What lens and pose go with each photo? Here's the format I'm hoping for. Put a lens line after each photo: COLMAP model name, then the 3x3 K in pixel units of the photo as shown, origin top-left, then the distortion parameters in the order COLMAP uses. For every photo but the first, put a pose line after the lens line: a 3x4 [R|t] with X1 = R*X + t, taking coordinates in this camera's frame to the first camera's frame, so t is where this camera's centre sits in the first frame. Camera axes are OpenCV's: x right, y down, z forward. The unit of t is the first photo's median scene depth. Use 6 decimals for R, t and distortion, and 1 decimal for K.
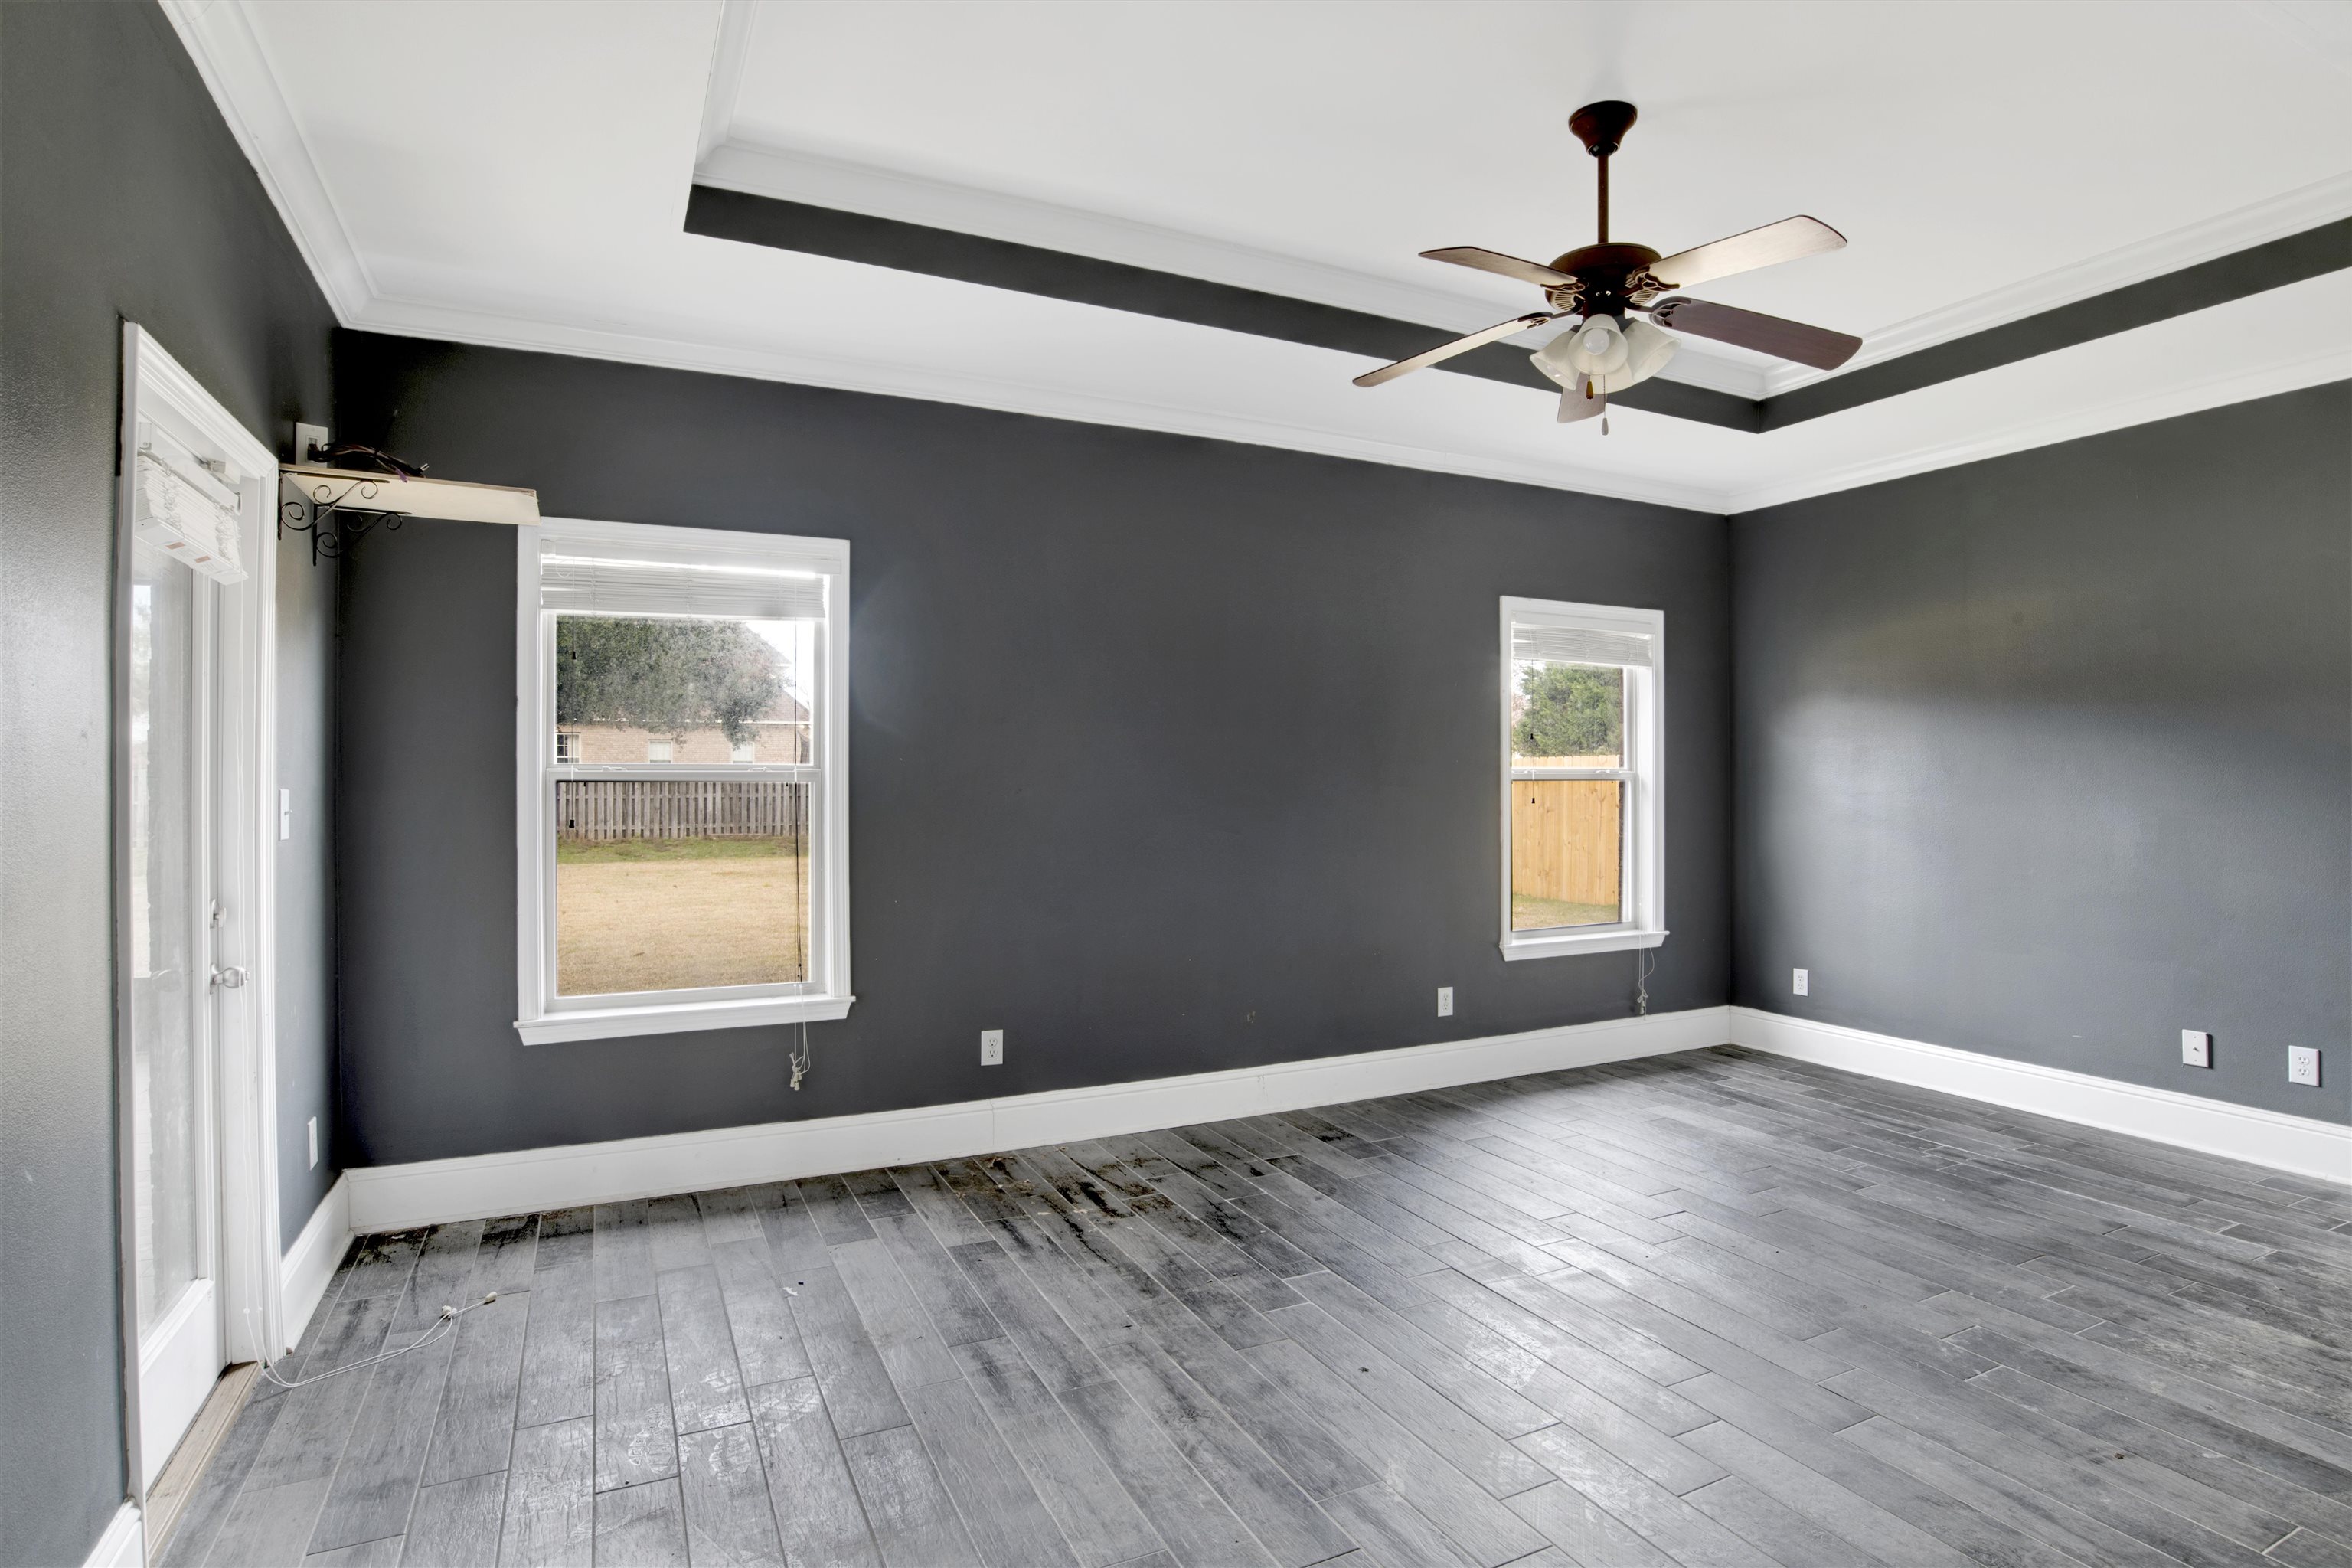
lens RADIAL K [[1197.3, 0, 1188.5], [0, 1197.3, 775.4], [0, 0, 1]] dist [-0.036741, 0.000739]
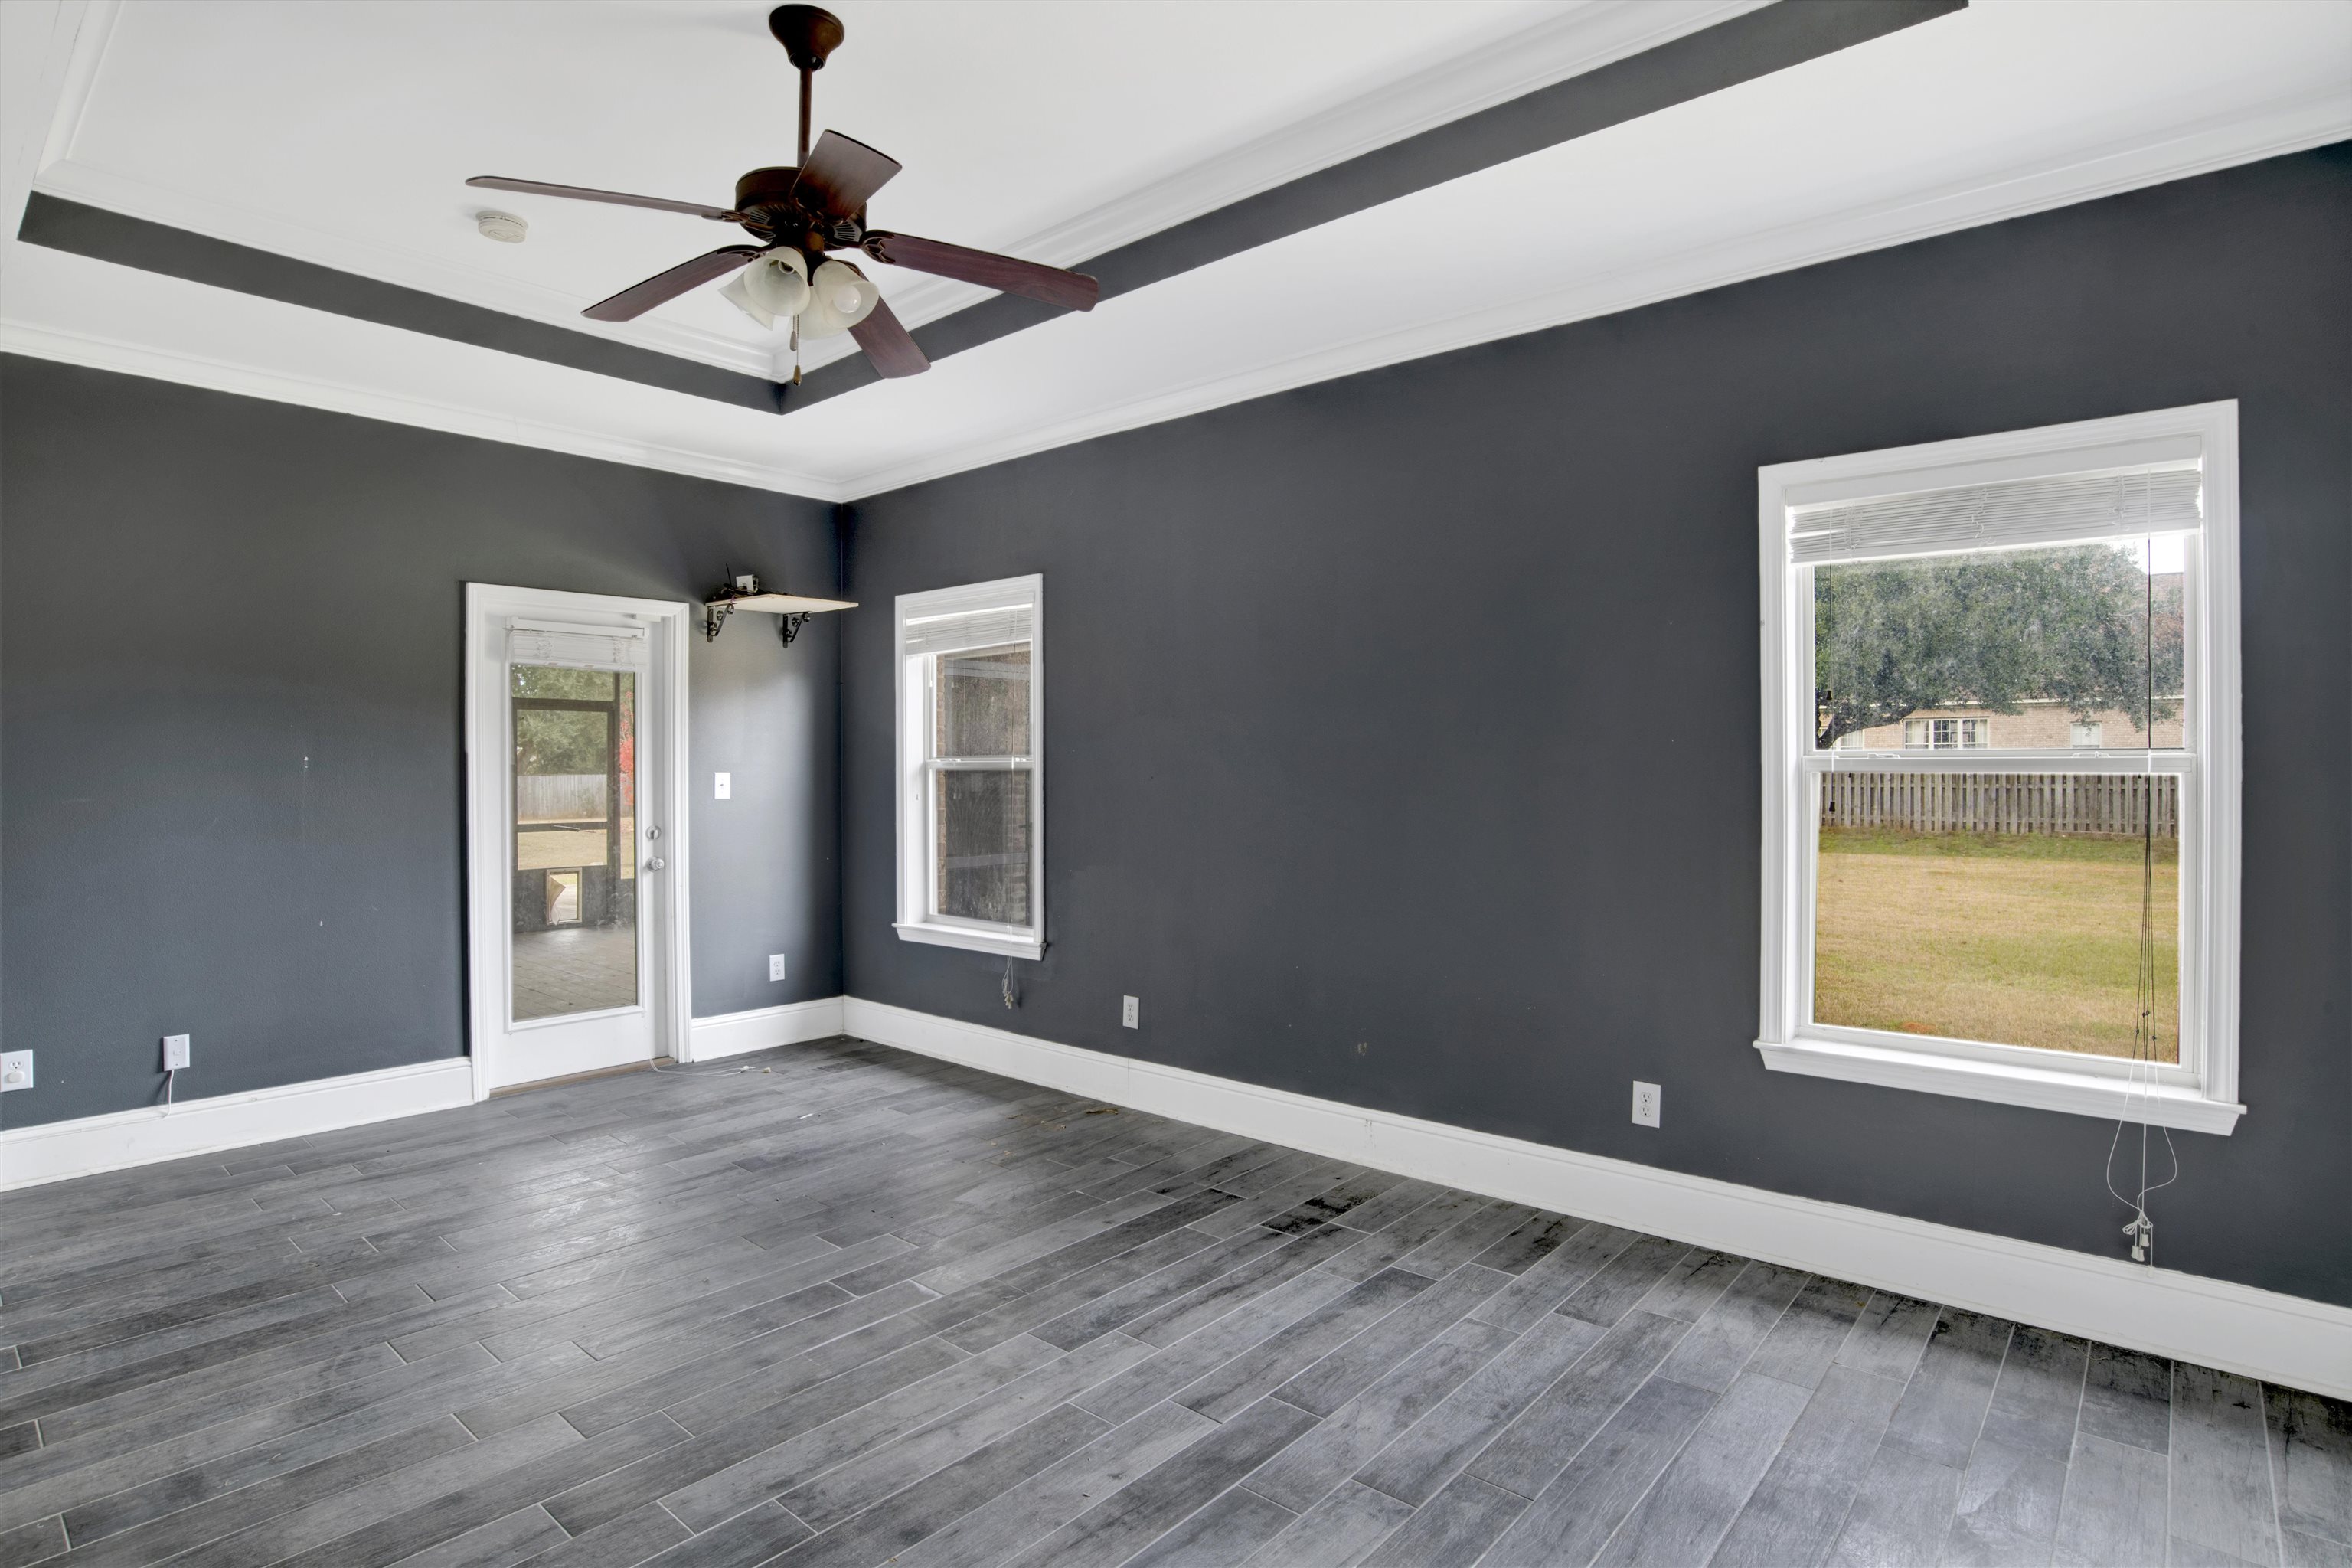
lens RADIAL K [[1197.3, 0, 1188.5], [0, 1197.3, 775.4], [0, 0, 1]] dist [-0.036741, 0.000739]
pose [[0.397375, 0.006593, -0.917632, 0.717611], [0.003313, 0.999957, 0.008619, 0.000128], [0.917650, -0.006466, 0.397337, 0.506289]]
